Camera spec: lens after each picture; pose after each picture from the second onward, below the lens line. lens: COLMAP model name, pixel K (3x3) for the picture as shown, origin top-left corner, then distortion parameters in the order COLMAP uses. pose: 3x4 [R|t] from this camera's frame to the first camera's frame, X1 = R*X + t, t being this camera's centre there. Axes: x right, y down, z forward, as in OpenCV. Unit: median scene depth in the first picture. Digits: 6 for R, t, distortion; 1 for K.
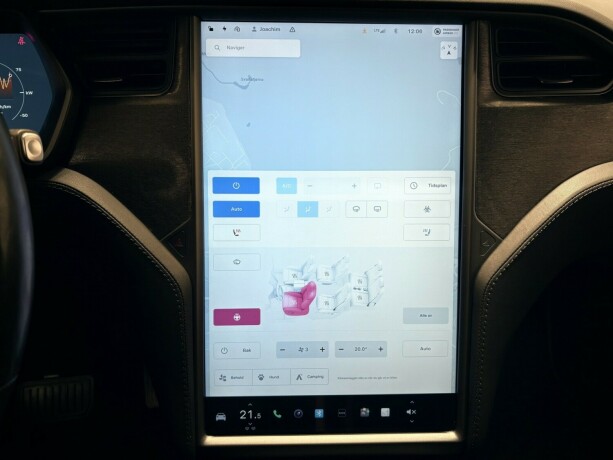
lens RADIAL K [[492.0, 0, 306.5], [0, 492.0, 230.0], [0, 0, 1]] dist [0.002432, -0.005387]
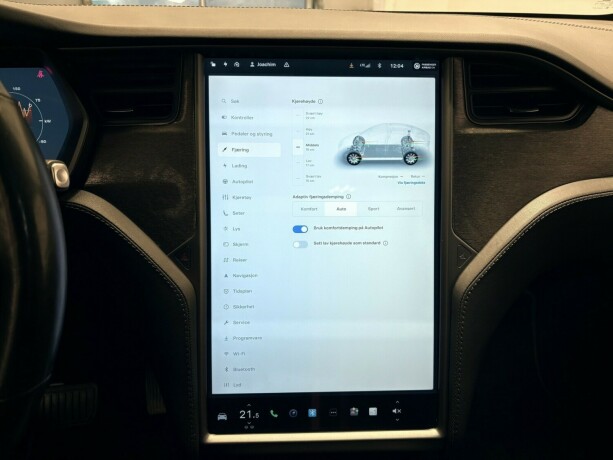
lens RADIAL K [[492.0, 0, 306.5], [0, 492.0, 230.0], [0, 0, 1]] dist [0.002432, -0.005387]
pose [[0.999959, -0.004047, 0.008149, 0.005708], [0.004220, 0.999762, -0.021418, -0.009817], [-0.008061, 0.021452, 0.999737, -0.103926]]
